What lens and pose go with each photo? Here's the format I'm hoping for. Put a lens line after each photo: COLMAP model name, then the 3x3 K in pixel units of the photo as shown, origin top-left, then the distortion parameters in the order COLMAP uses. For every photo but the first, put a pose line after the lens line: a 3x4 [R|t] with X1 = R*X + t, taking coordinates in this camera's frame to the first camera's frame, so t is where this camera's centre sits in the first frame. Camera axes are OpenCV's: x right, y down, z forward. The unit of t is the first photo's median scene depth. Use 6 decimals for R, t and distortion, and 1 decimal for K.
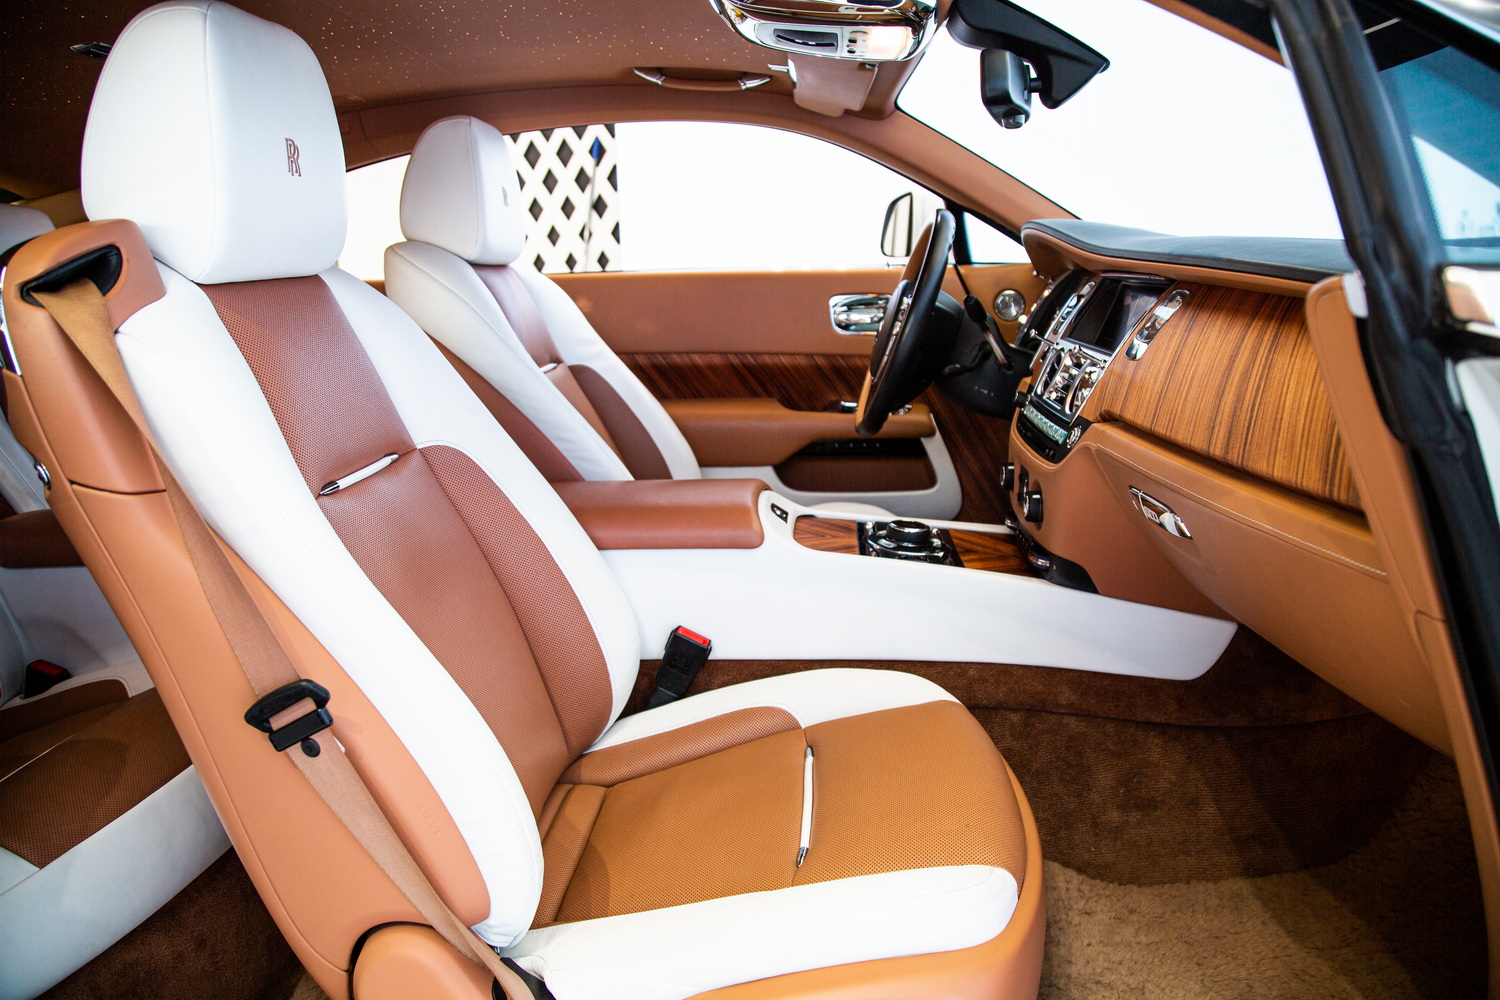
lens RADIAL K [[1000.5, 0, 750.0], [0, 1000.5, 500.0], [0, 0, 1]] dist [-0.128619, 0.060139]
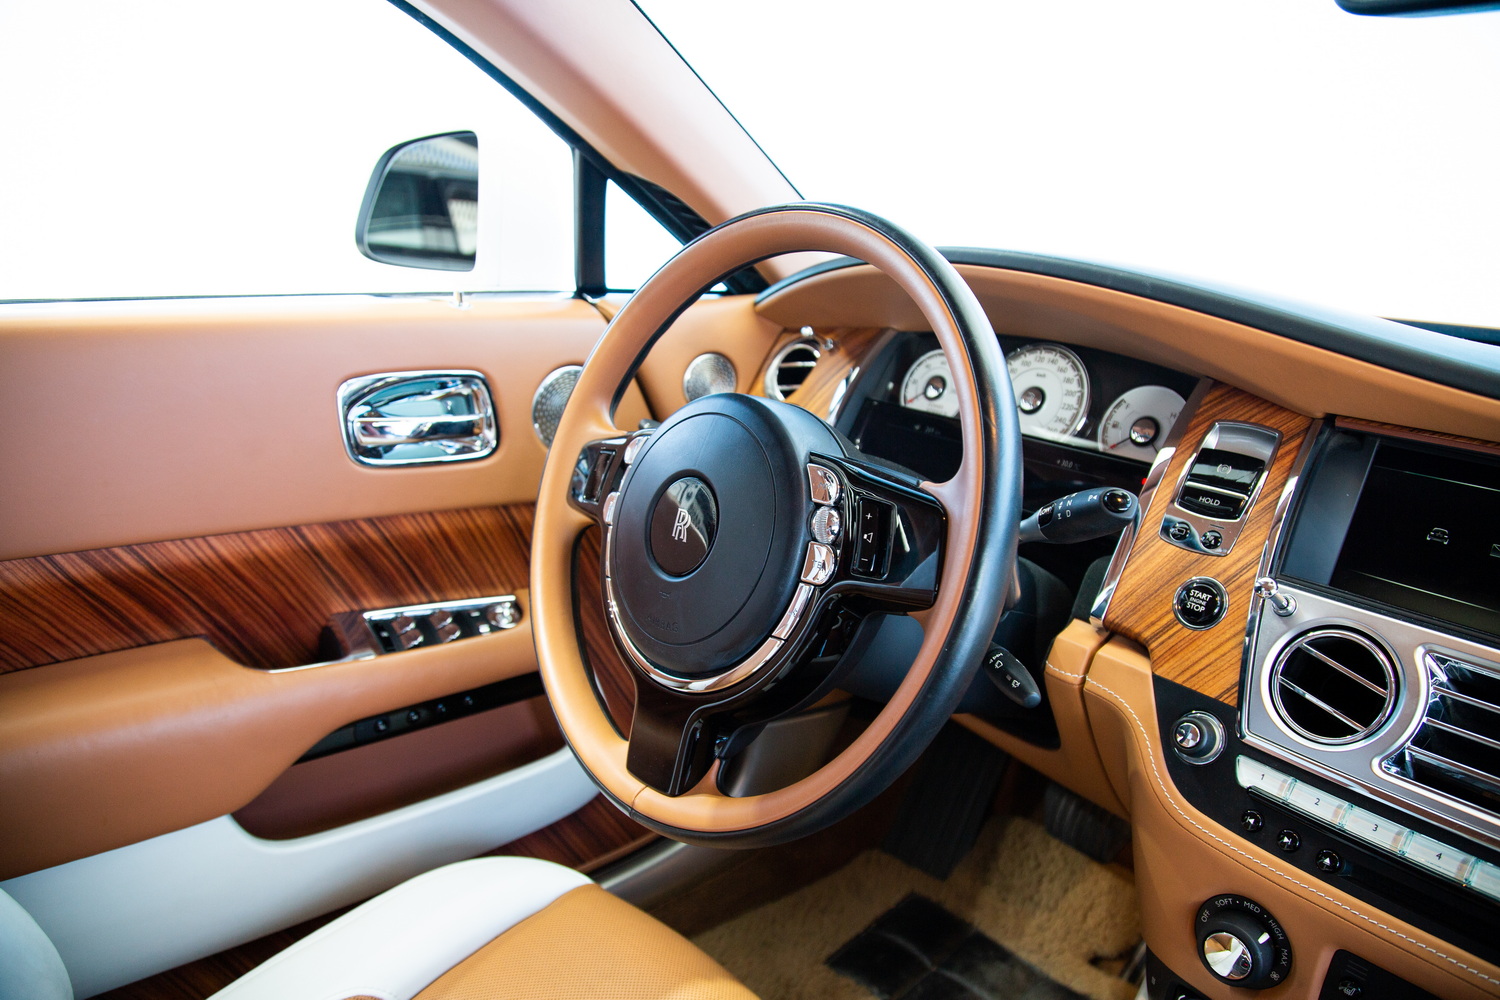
lens RADIAL K [[1000.5, 0, 750.0], [0, 1000.5, 500.0], [0, 0, 1]] dist [-0.128619, 0.060139]
pose [[0.706358, -0.132938, 0.695259, -0.124325], [0.094550, 0.991124, 0.093449, -0.271817], [-0.701511, -0.000272, 0.712658, 0.918720]]
